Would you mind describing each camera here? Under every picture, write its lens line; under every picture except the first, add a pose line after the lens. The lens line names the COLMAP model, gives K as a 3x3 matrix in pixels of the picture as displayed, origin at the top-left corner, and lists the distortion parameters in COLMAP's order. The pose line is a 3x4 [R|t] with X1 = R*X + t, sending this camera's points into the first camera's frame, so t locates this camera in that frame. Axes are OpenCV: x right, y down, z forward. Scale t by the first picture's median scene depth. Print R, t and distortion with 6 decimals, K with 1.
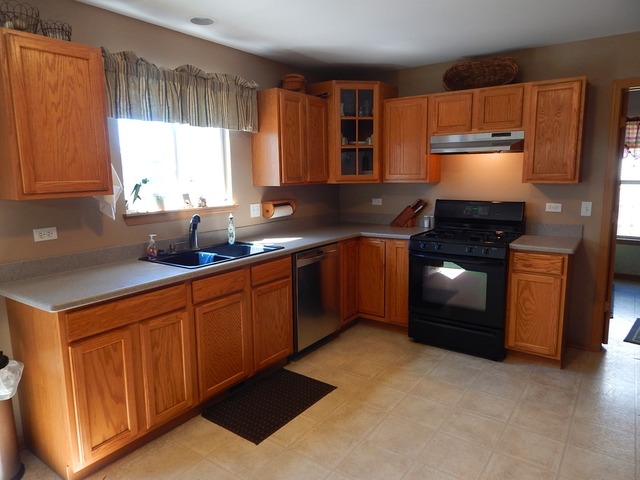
lens RADIAL K [[422.7, 0, 319.7], [0, 422.7, 236.9], [0, 0, 1]] dist [0.005683, 0.002354]
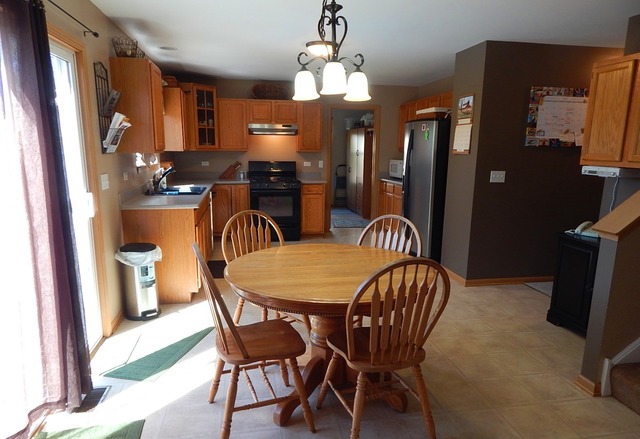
lens RADIAL K [[383.2, 0, 319.0], [0, 383.2, 220.1], [0, 0, 1]] dist [0.001217, -0.000062]
pose [[0.686589, -0.114357, 0.717996, -0.707663], [0.089638, 0.993333, 0.072493, 0.065189], [-0.721498, 0.014587, 0.692262, -0.286080]]
